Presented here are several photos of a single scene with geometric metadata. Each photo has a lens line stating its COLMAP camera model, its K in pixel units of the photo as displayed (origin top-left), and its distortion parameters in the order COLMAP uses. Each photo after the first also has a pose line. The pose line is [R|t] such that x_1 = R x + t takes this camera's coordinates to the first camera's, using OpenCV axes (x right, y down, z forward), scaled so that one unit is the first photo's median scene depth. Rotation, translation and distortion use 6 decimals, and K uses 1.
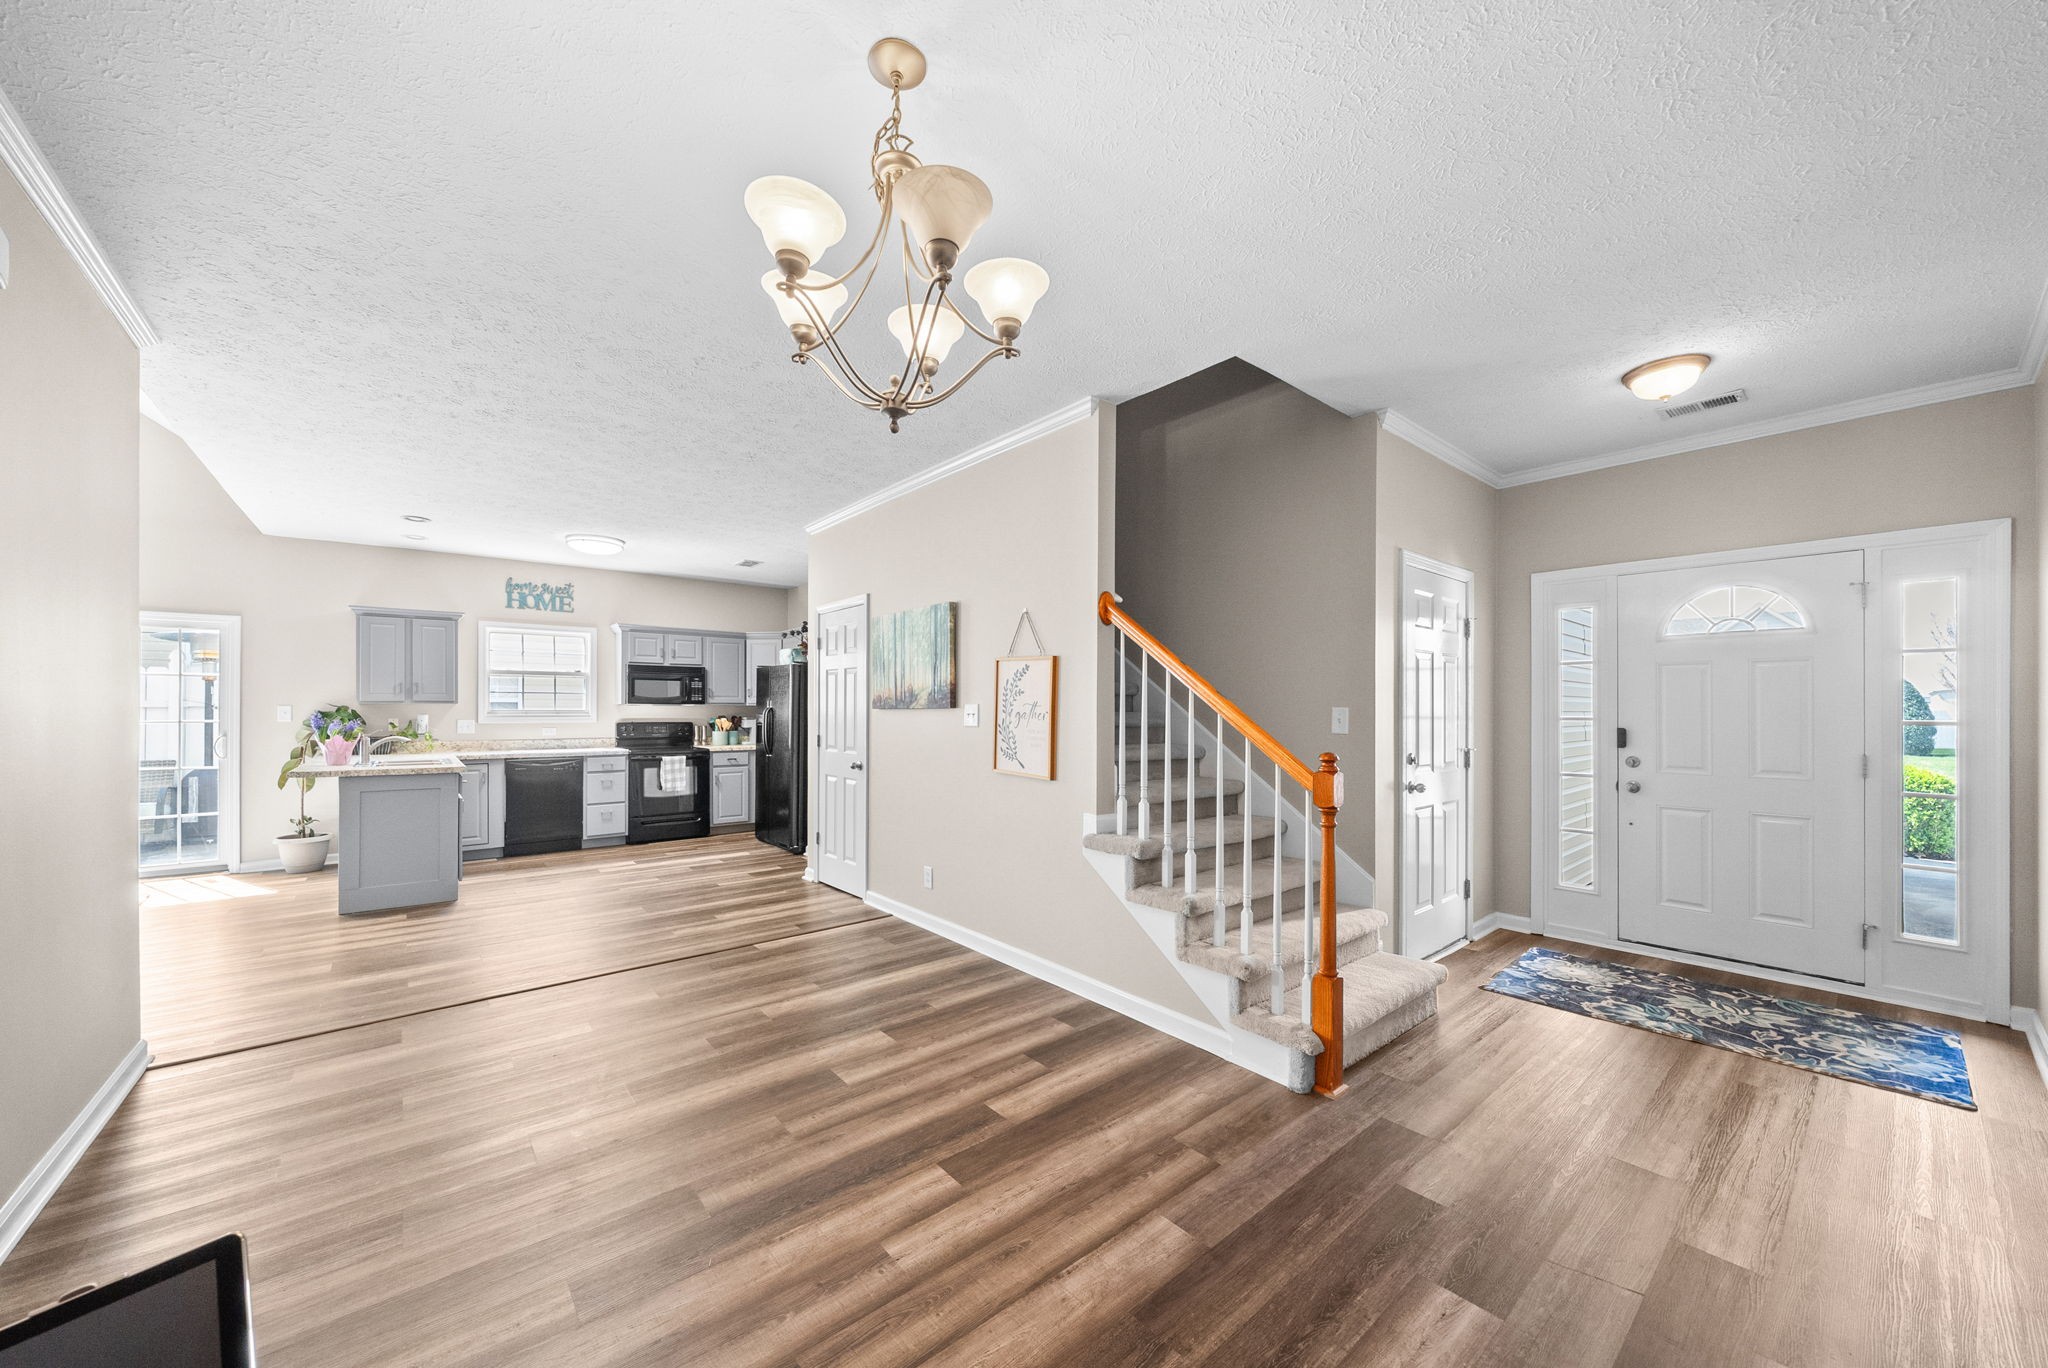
lens RADIAL K [[738.7, 0, 1020.4], [0, 738.7, 709.1], [0, 0, 1]] dist [-0.000248, -0.000077]
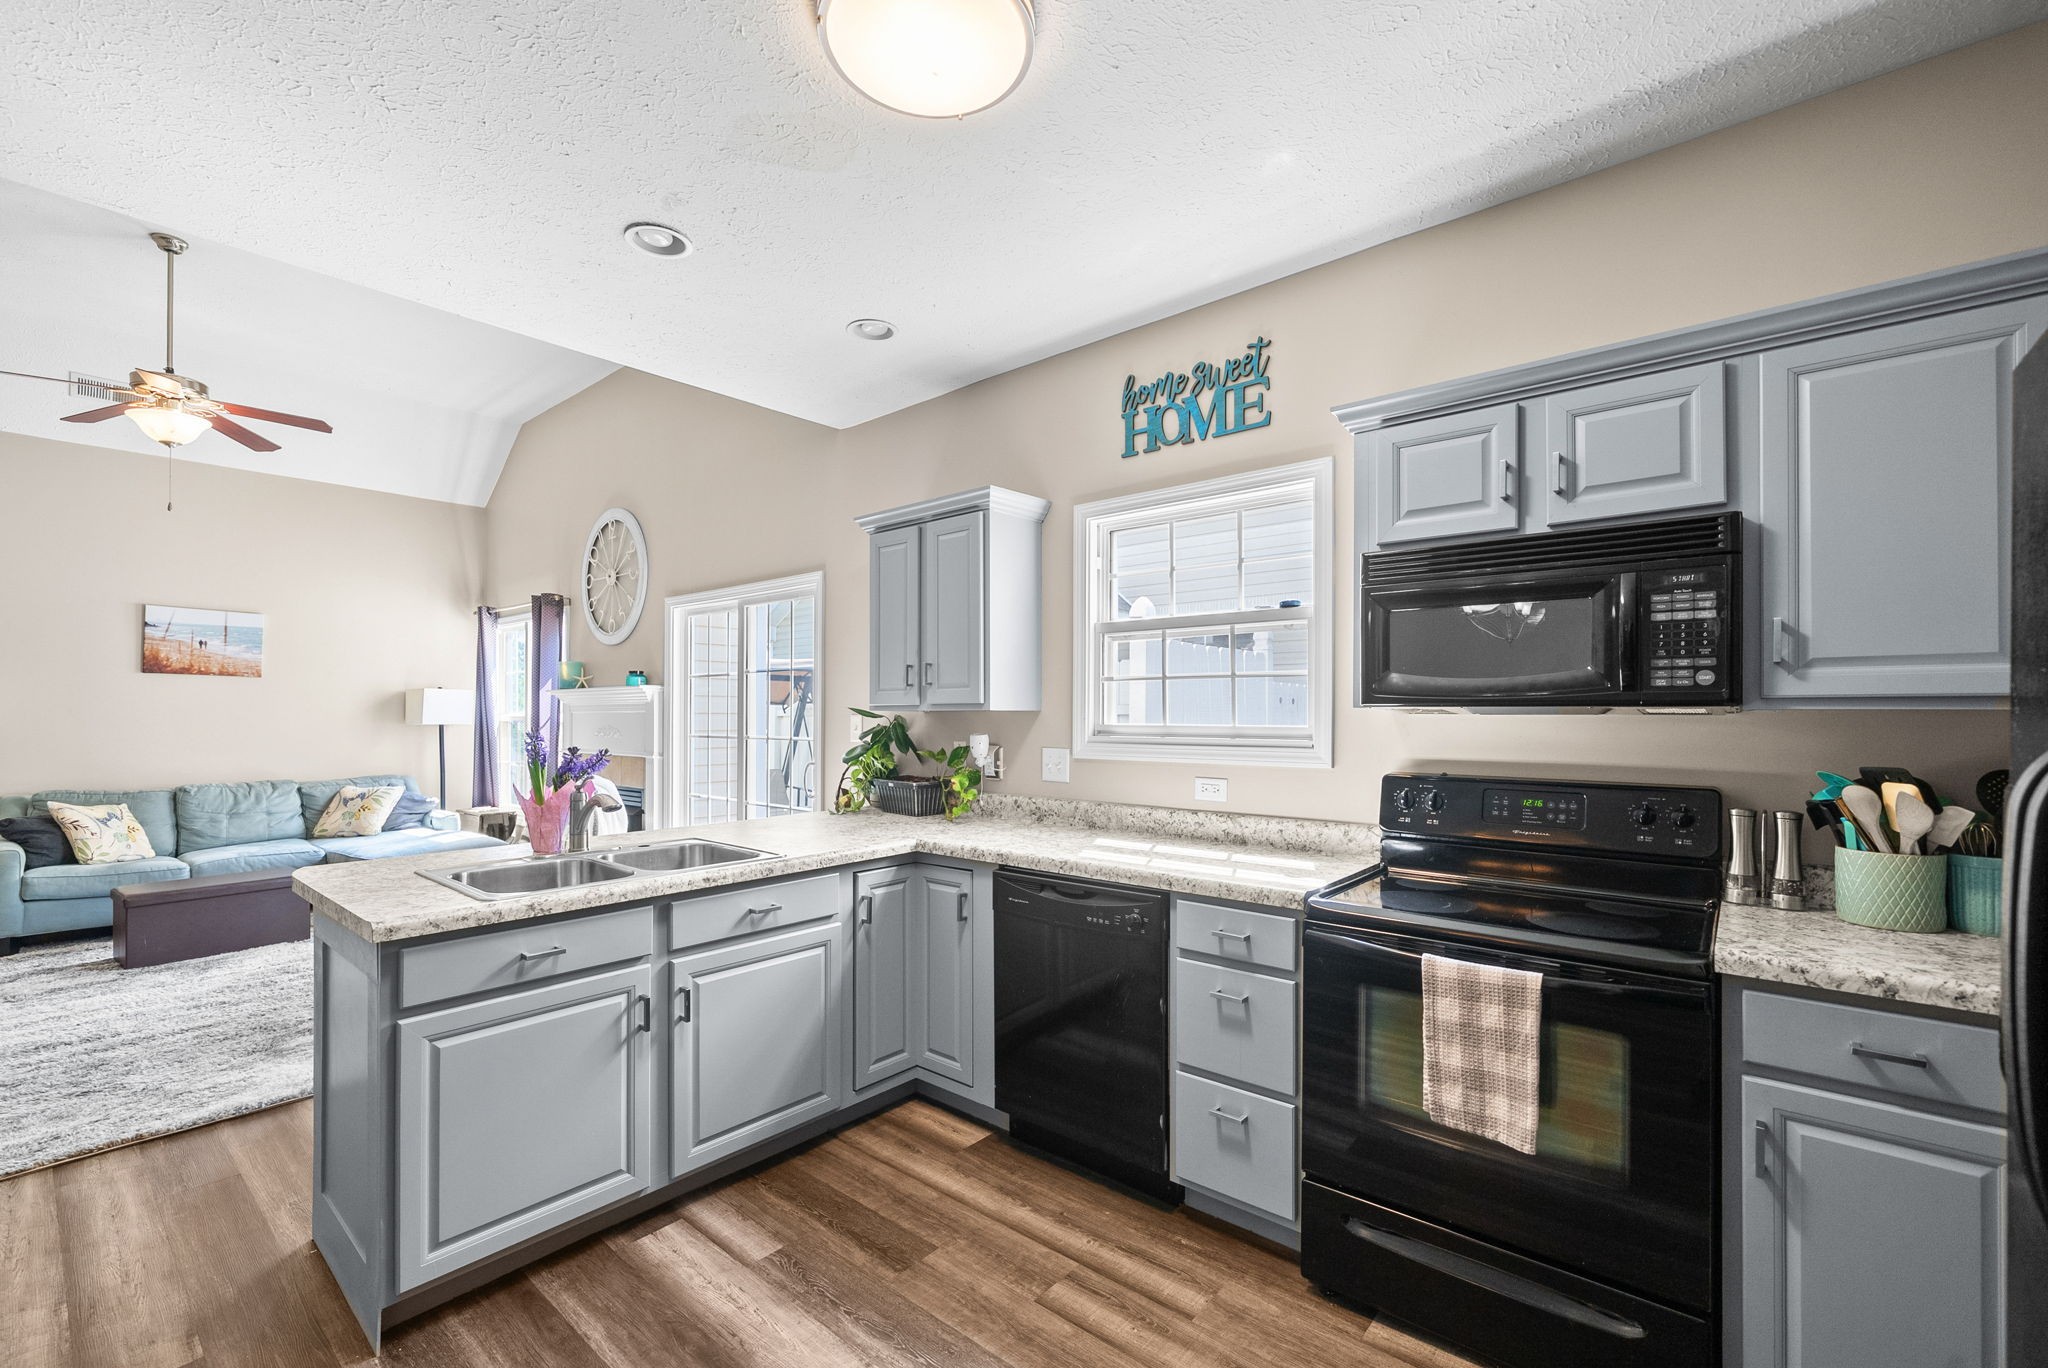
lens RADIAL K [[855.7, 0, 1020.6], [0, 855.7, 709.3], [0, 0, 1]] dist [0.000589, 0.000030]
pose [[0.170430, -0.004046, -0.985361, -0.268299], [0.000353, 0.999992, -0.004045, -0.005398], [0.985370, 0.000341, 0.170430, 0.869510]]
